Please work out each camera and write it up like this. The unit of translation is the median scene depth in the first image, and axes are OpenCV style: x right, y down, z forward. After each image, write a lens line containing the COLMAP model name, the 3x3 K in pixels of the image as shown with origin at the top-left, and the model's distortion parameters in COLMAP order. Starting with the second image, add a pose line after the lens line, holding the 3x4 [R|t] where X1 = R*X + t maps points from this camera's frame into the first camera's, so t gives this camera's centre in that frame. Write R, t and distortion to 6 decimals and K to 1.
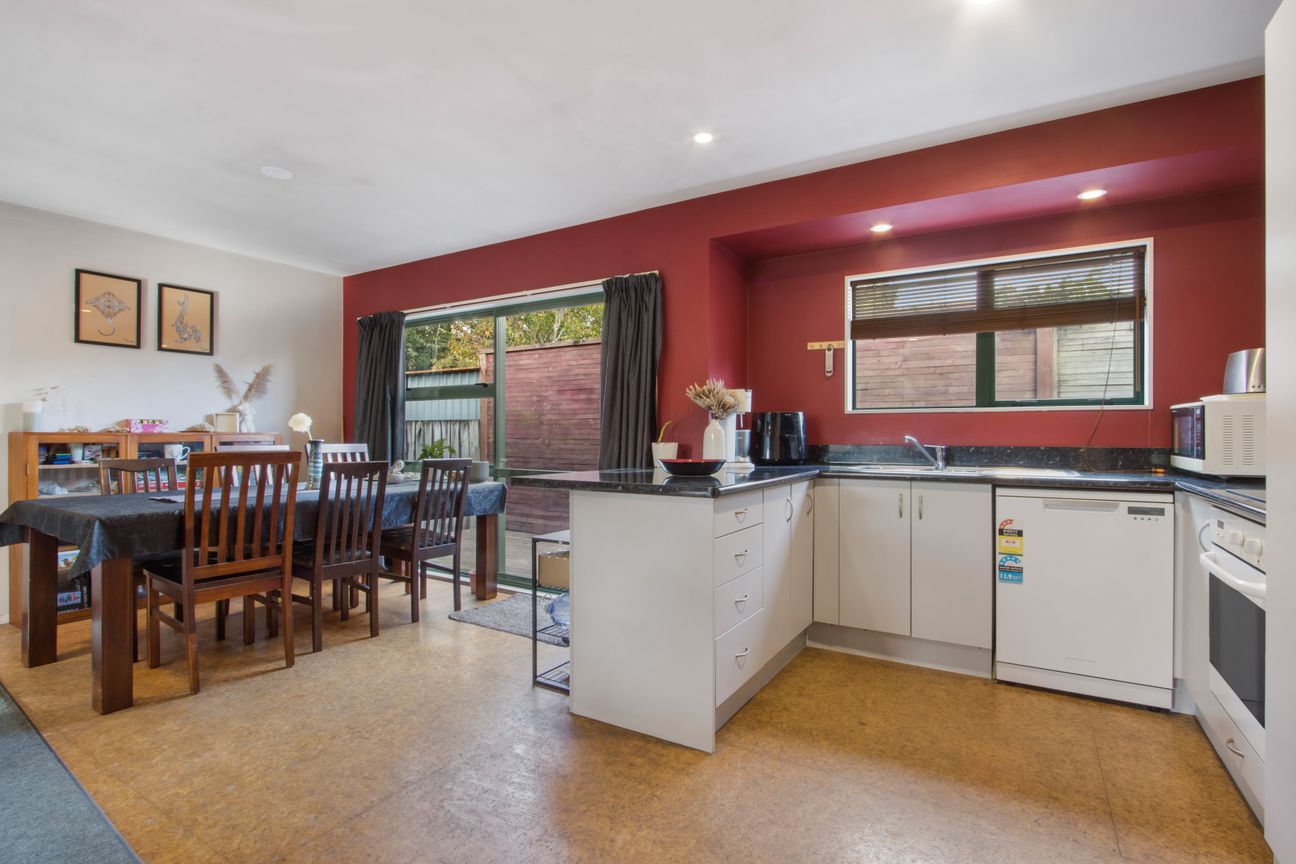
lens RADIAL K [[633.5, 0, 646.3], [0, 633.5, 431.5], [0, 0, 1]] dist [-0.002890, -0.001515]
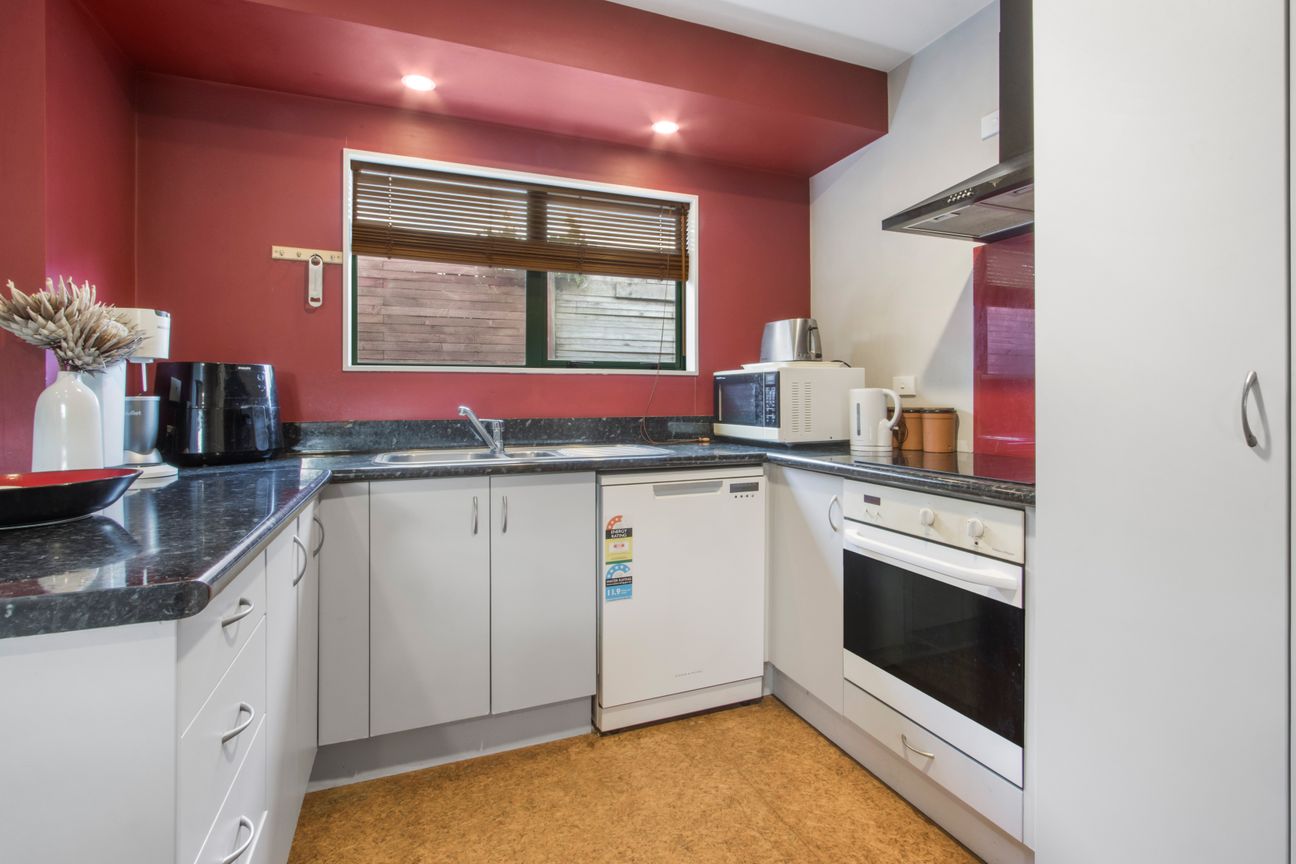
lens RADIAL K [[633.5, 0, 674.5], [0, 633.5, 401.4], [0, 0, 1]] dist [-0.002890, -0.001515]
pose [[0.588871, -0.005319, 0.808209, 0.004378], [0.001467, 0.999984, 0.005512, -0.000952], [-0.808225, -0.002060, 0.588870, 0.413812]]
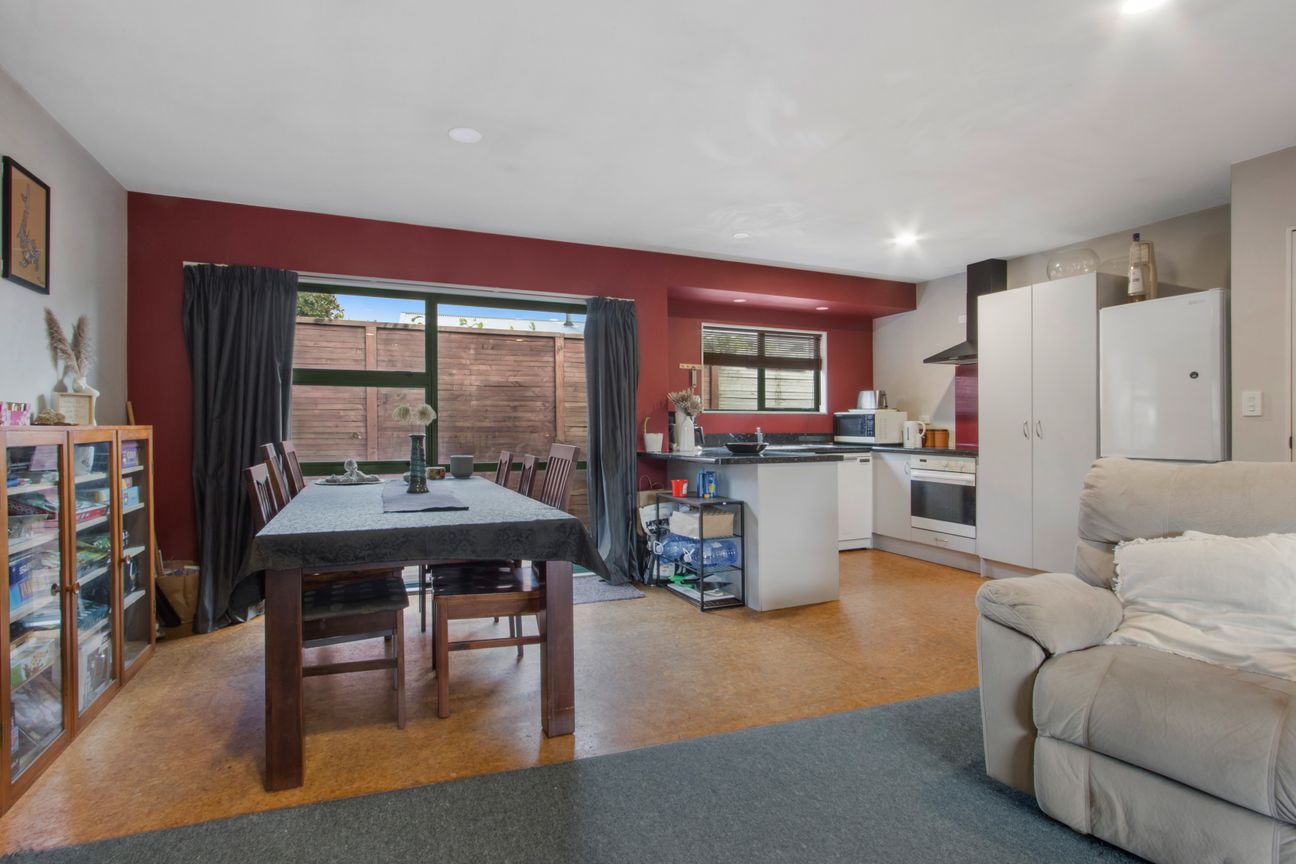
lens RADIAL K [[633.5, 0, 640.7], [0, 633.5, 419.2], [0, 0, 1]] dist [-0.002890, -0.001515]
pose [[0.572652, 0.009076, 0.819749, -1.127581], [-0.002744, 0.999954, -0.009154, 0.001491], [-0.819794, 0.002992, 0.572650, 0.274430]]
